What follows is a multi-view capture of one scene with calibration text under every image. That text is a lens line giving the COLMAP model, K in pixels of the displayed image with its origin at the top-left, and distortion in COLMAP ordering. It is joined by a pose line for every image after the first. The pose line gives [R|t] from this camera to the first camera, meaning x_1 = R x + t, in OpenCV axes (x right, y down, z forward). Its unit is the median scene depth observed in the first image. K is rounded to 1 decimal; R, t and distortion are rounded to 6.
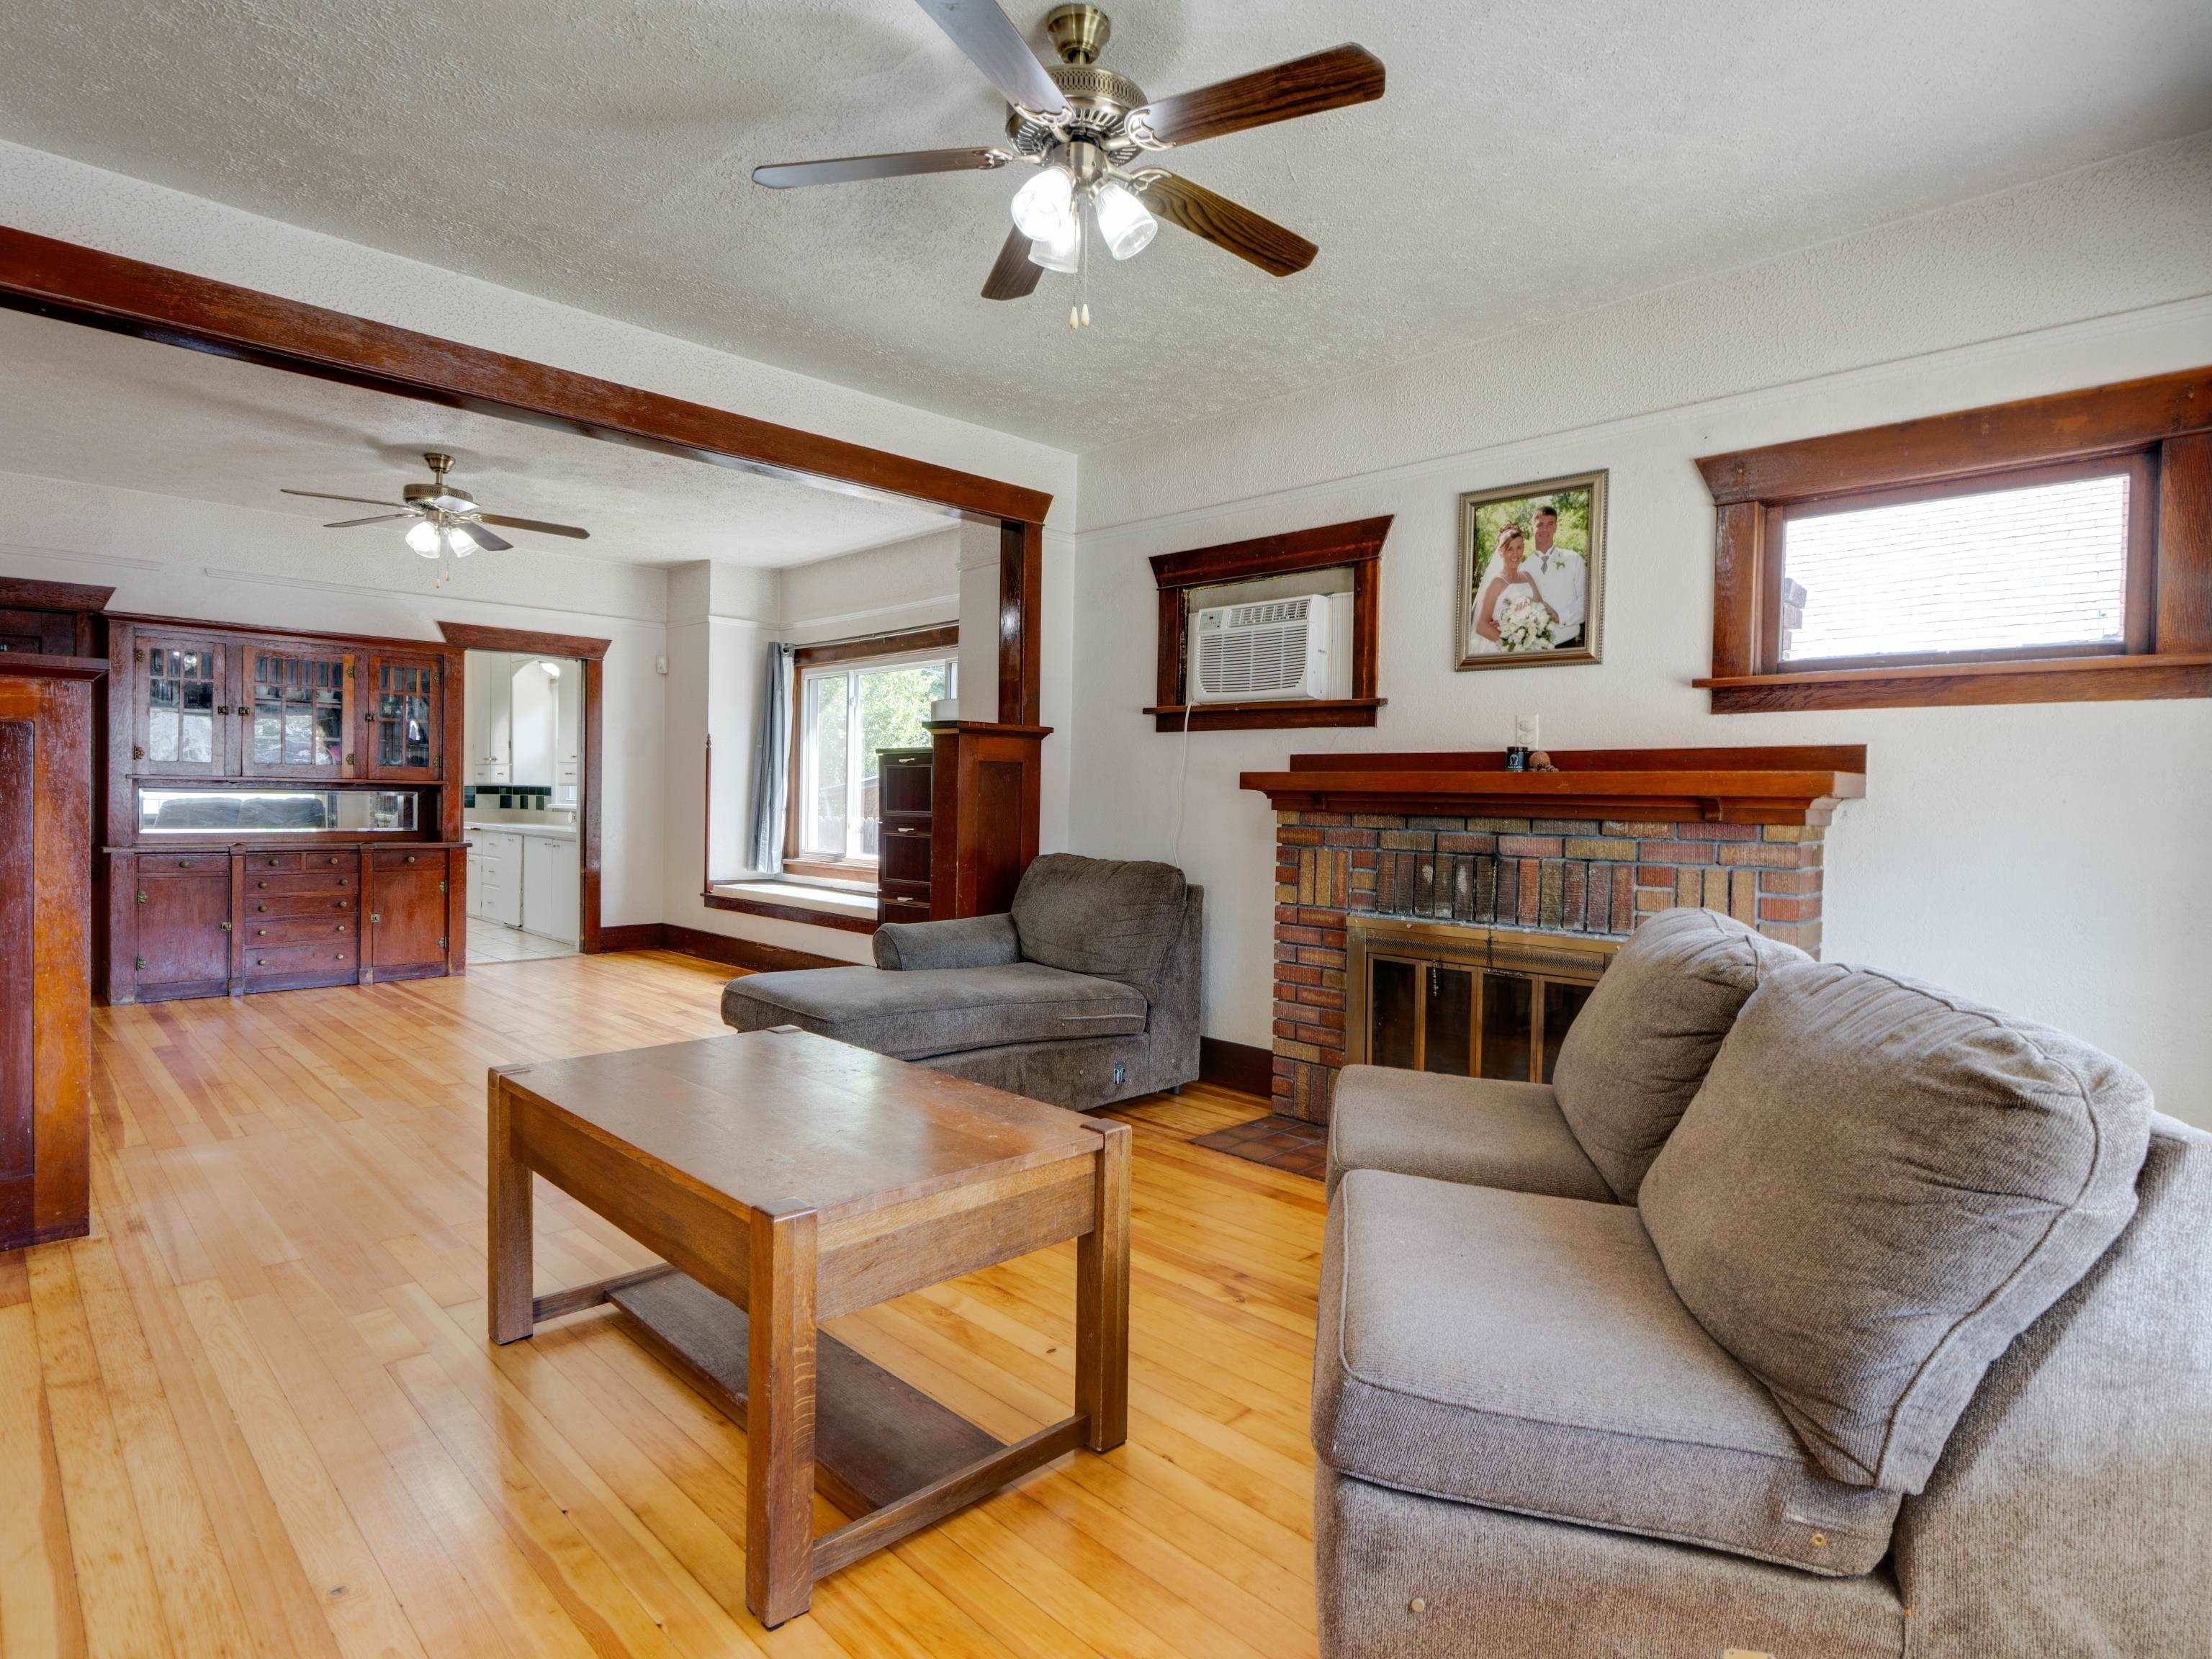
lens RADIAL K [[1178.6, 0, 1109.5], [0, 1178.6, 821.1], [0, 0, 1]] dist [-0.002595, -0.001218]
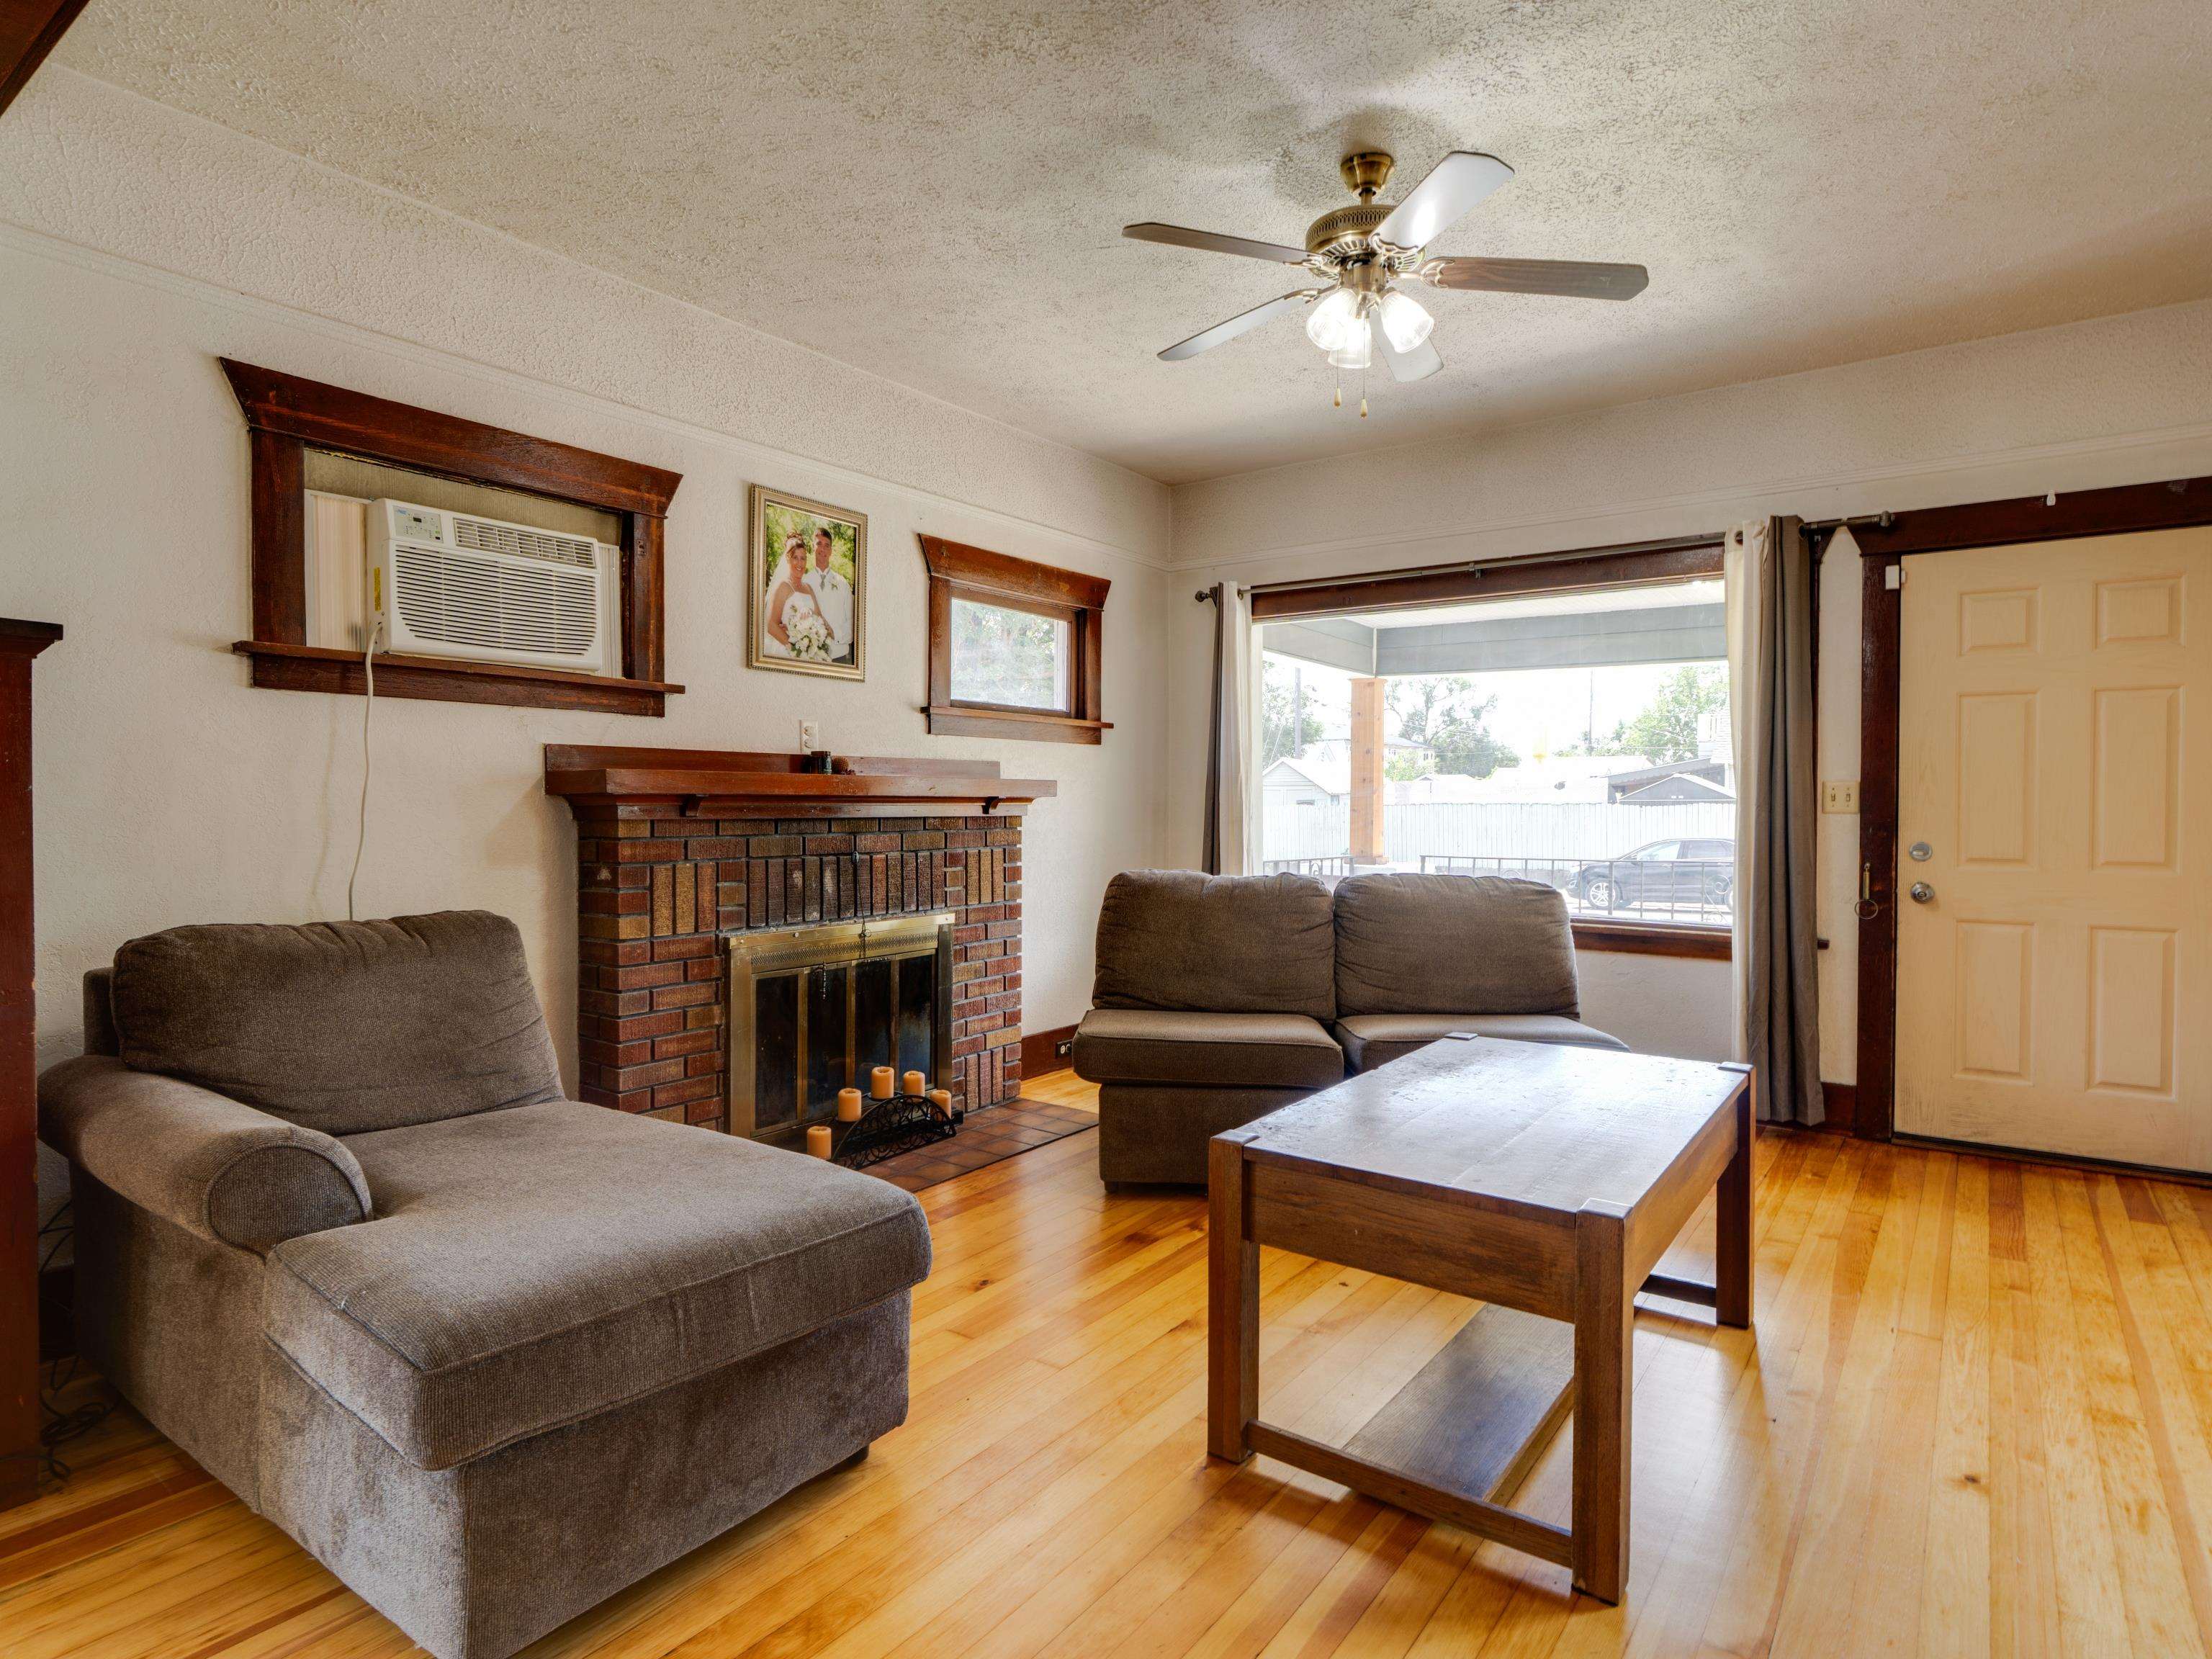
lens RADIAL K [[1198.4, 0, 1110.4], [0, 1198.4, 819.8], [0, 0, 1]] dist [-0.006922, -0.001740]
pose [[-0.158494, -0.032326, 0.986831, -0.448577], [0.017652, 0.999211, 0.035567, -0.020816], [-0.987202, 0.023057, -0.157798, 0.543410]]
